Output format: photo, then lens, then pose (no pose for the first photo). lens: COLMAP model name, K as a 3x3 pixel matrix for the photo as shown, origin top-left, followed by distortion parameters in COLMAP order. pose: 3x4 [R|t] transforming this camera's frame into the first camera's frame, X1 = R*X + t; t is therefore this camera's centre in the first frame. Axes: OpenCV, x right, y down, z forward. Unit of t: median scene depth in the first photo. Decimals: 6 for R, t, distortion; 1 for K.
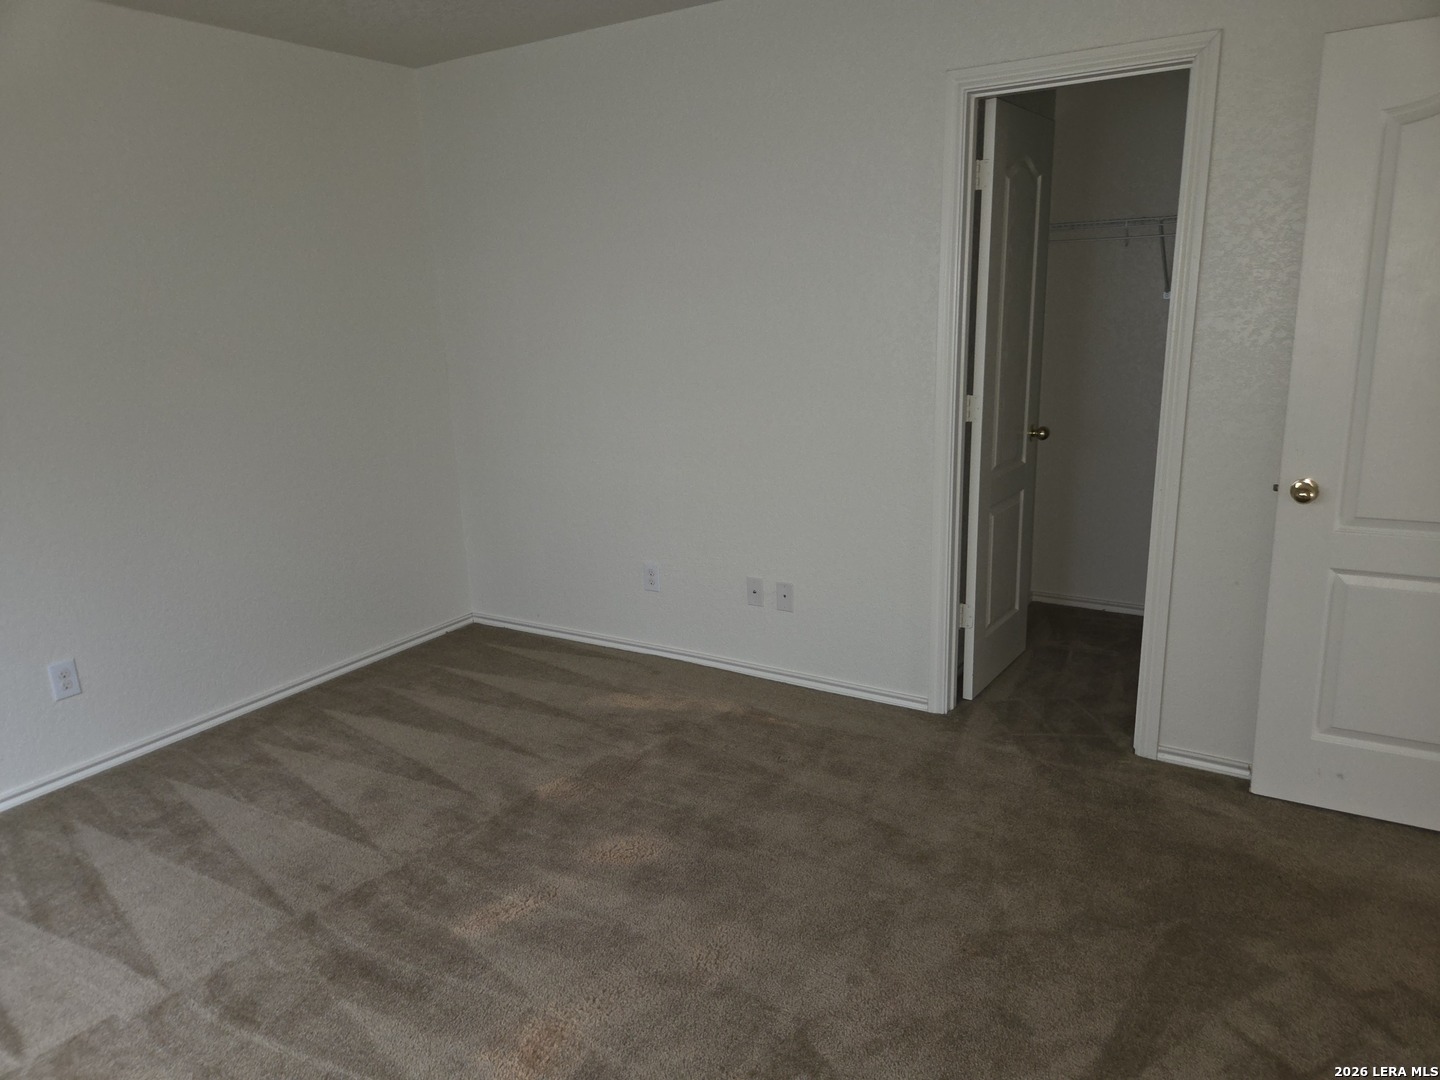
lens RADIAL K [[966.7, 0, 715.1], [0, 966.7, 532.4], [0, 0, 1]] dist [0.055856, -0.046327]
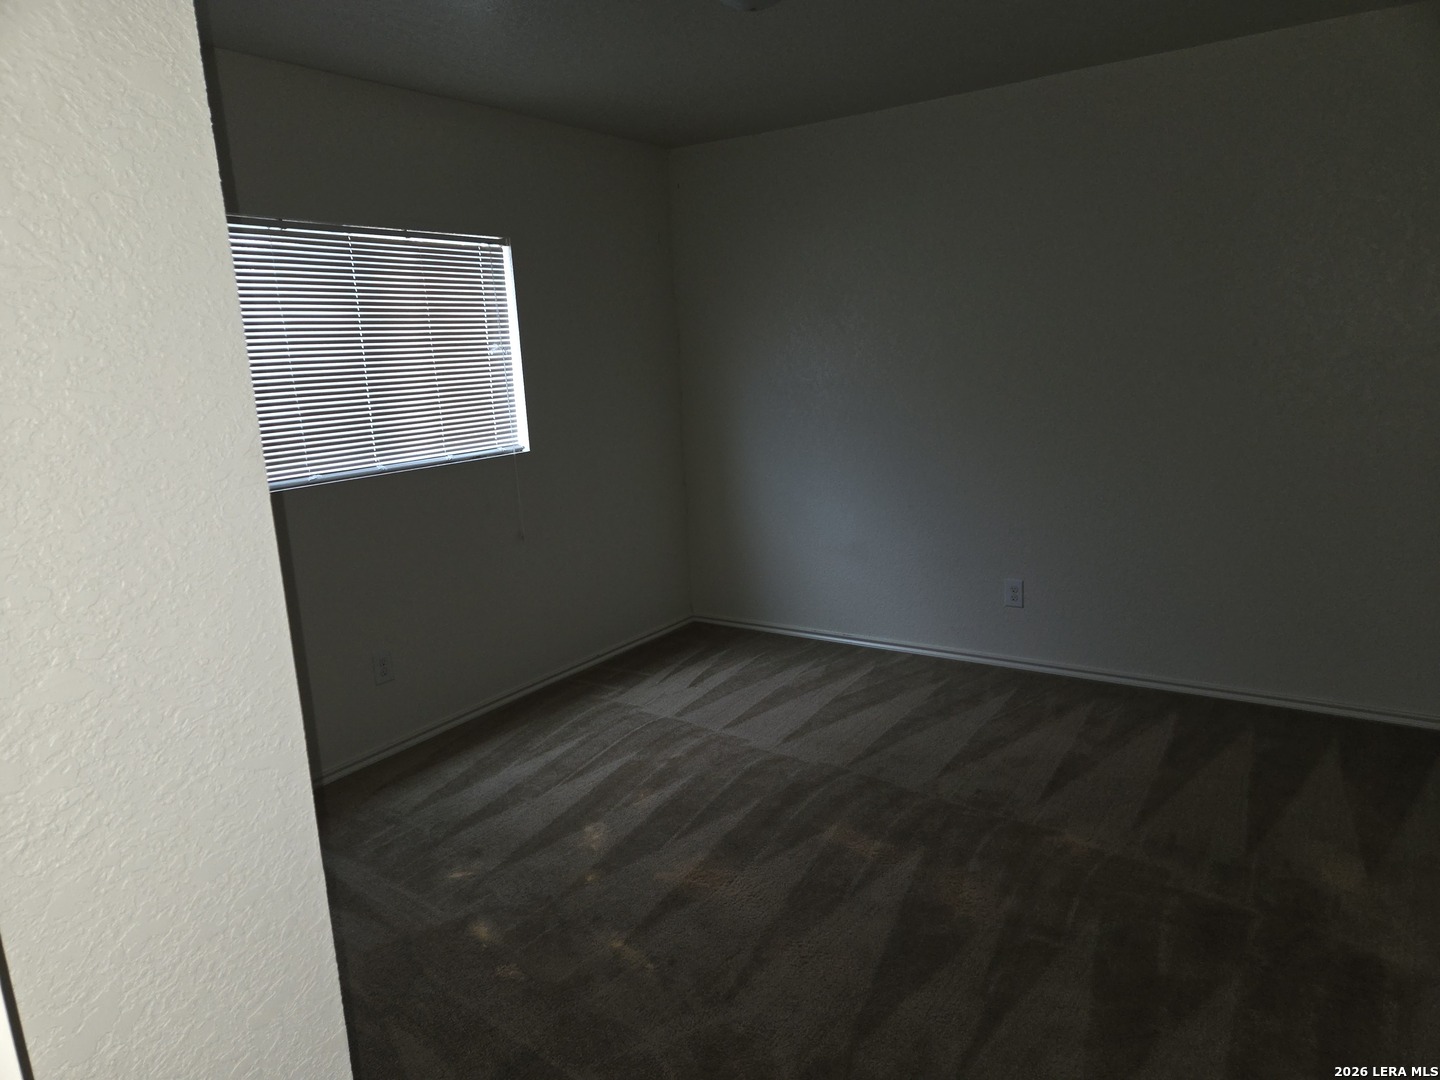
lens RADIAL K [[966.7, 0, 707.2], [0, 966.7, 548.7], [0, 0, 1]] dist [0.055856, -0.046327]
pose [[-0.023630, 0.249761, -0.968019, 0.716433], [-0.193825, 0.948772, 0.249526, -0.183163], [0.980751, 0.193523, 0.025991, 0.594717]]
